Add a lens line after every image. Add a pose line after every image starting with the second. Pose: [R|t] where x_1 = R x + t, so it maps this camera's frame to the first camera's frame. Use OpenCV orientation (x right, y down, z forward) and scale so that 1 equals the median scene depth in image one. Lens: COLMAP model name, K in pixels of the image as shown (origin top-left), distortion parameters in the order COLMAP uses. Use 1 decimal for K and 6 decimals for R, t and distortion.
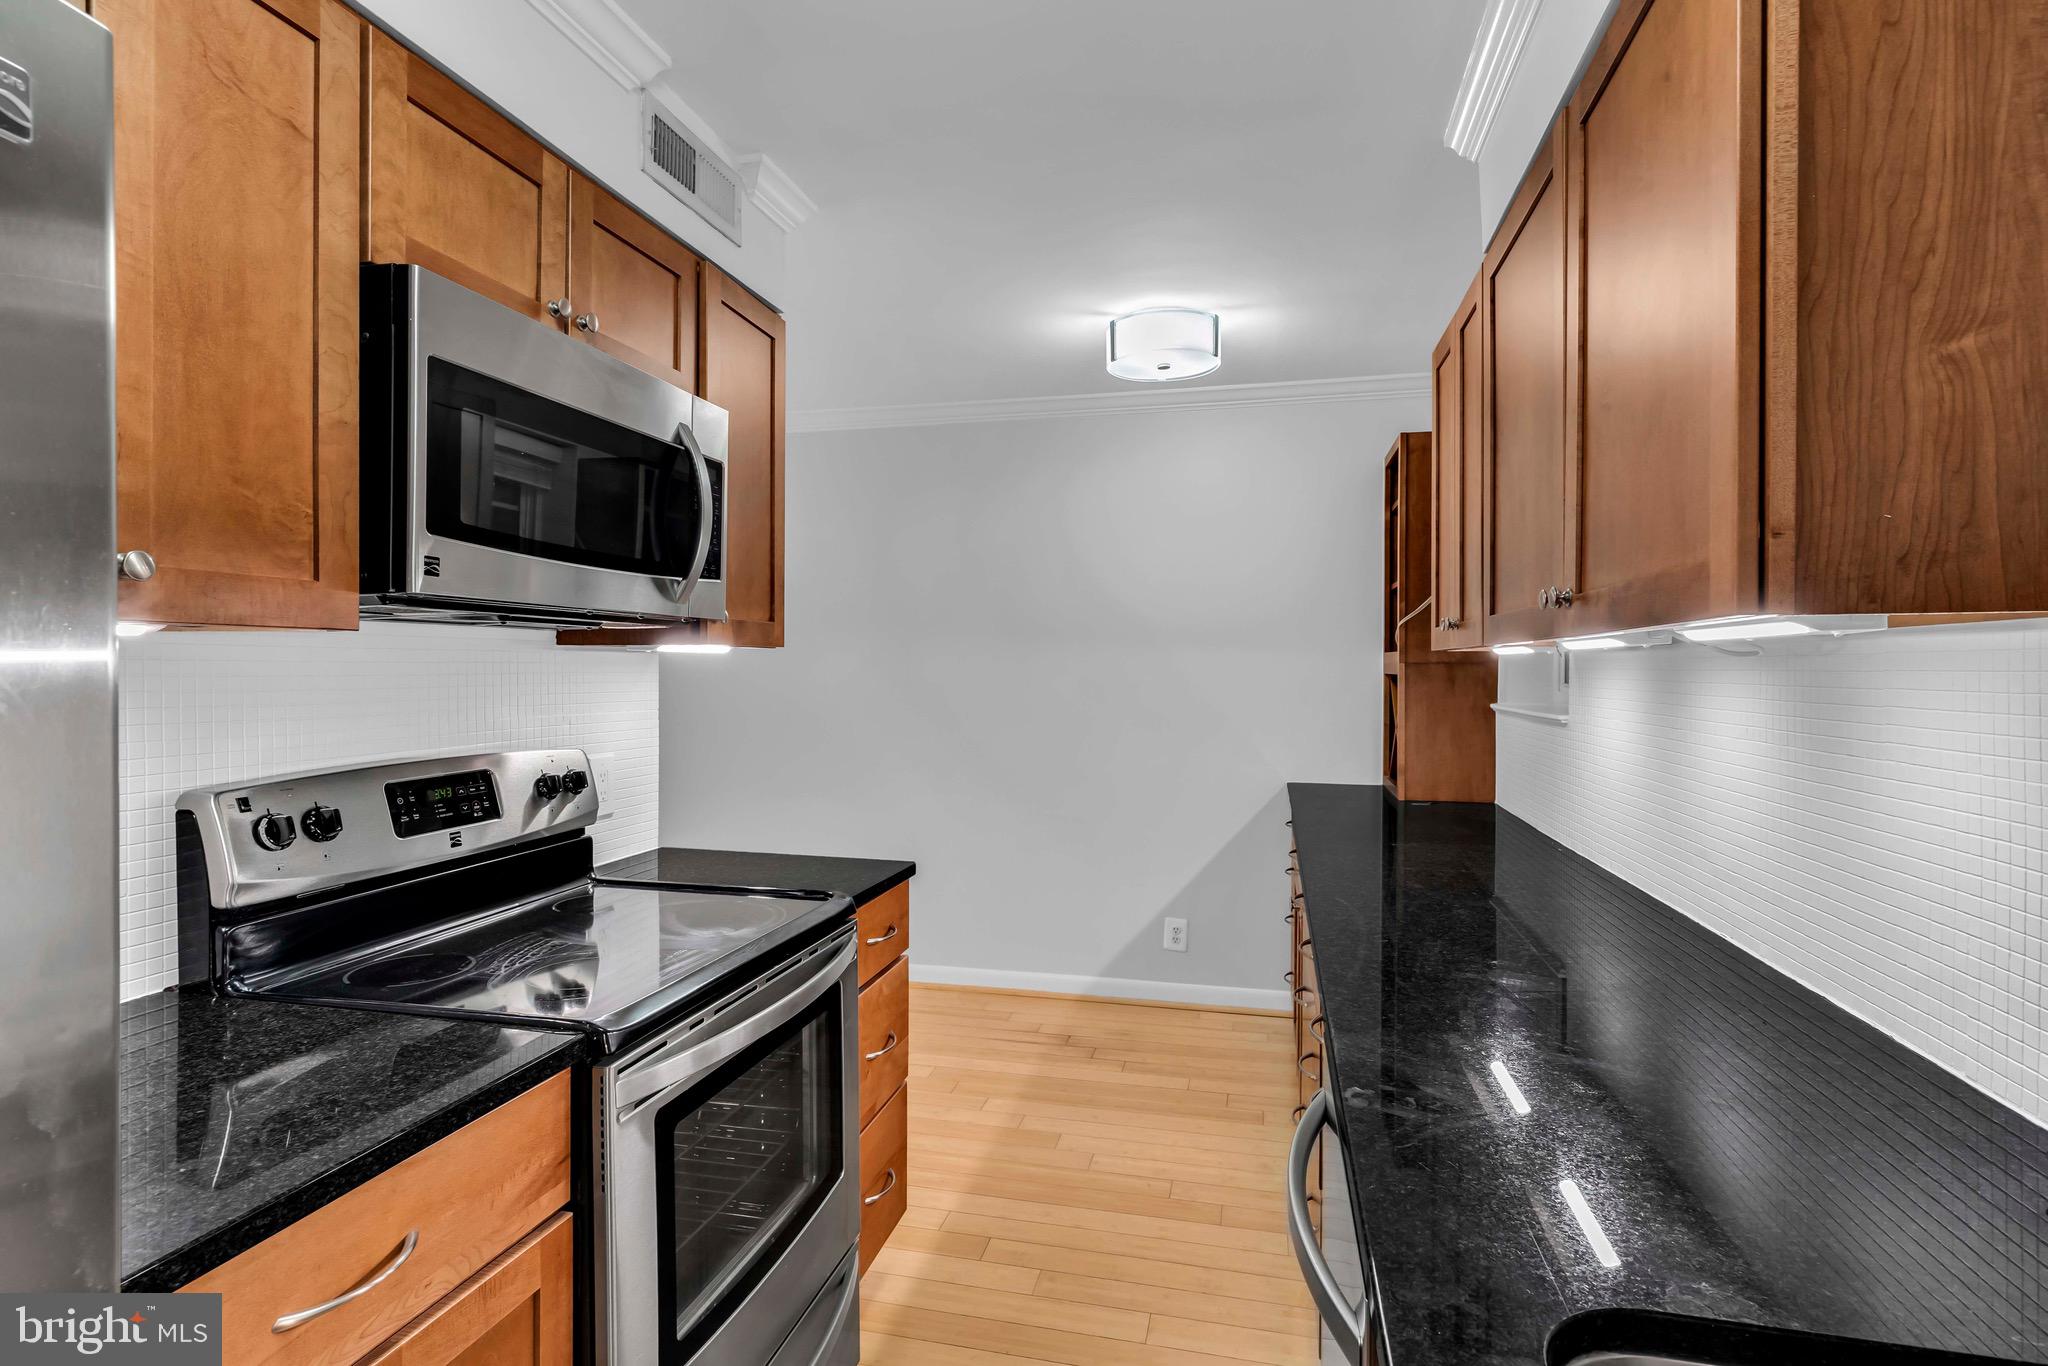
lens RADIAL K [[1029.5, 0, 1023.9], [0, 1029.5, 683.4], [0, 0, 1]] dist [0.009302, -0.001900]
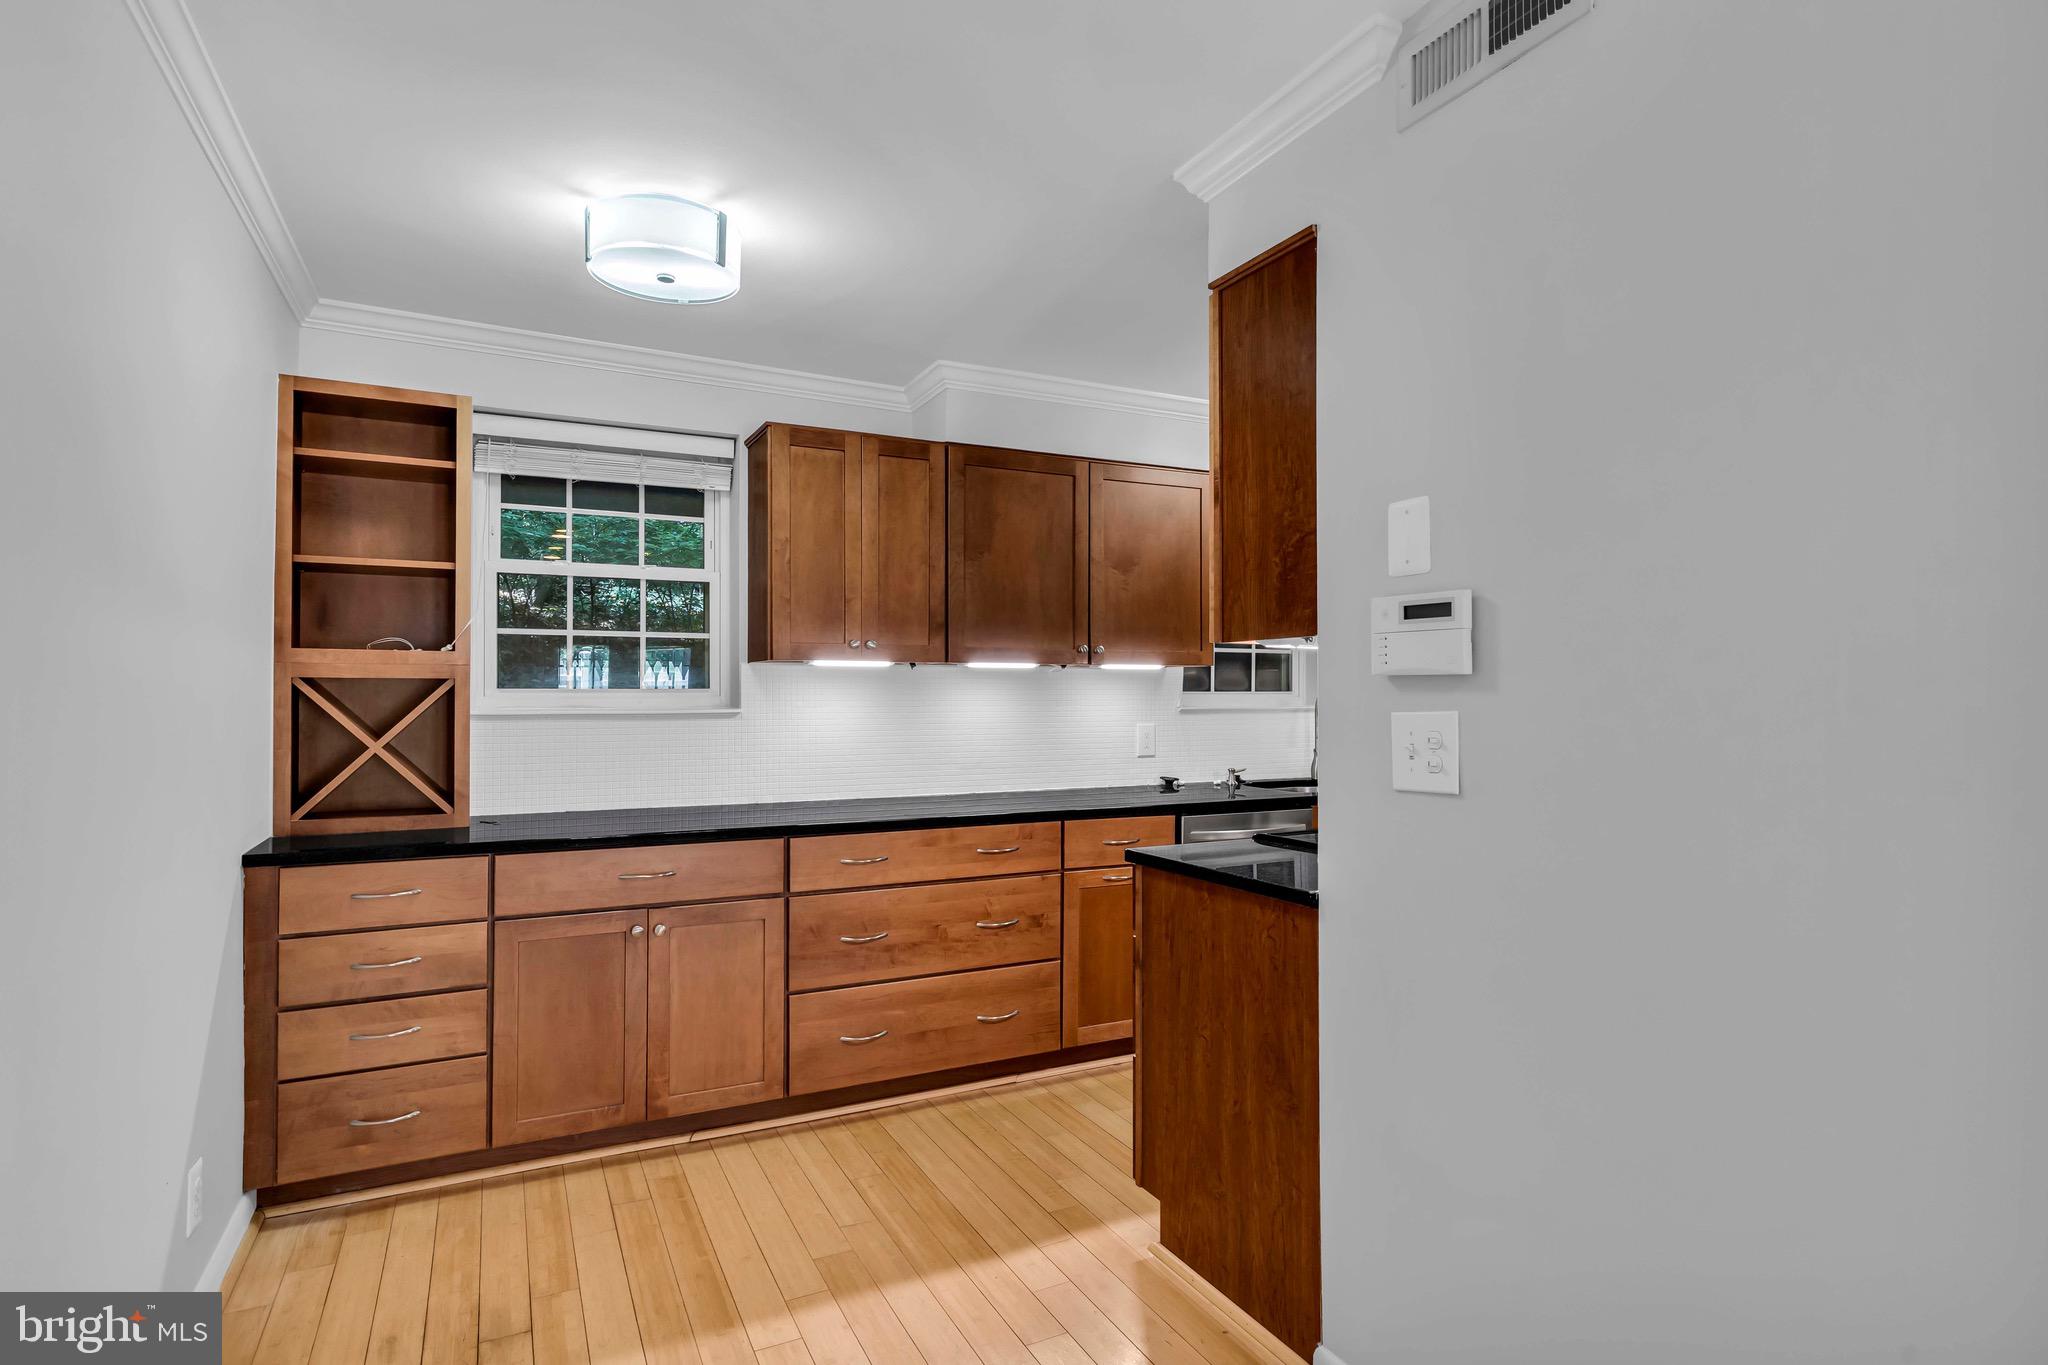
lens RADIAL K [[1029.5, 0, 1026.2], [0, 1029.5, 674.8], [0, 0, 1]] dist [0.009302, -0.001900]
pose [[-0.646878, 0.011544, 0.762506, -0.656781], [0.001069, 0.999898, -0.014232, 0.000426], [-0.762592, -0.008391, -0.646825, 1.350418]]
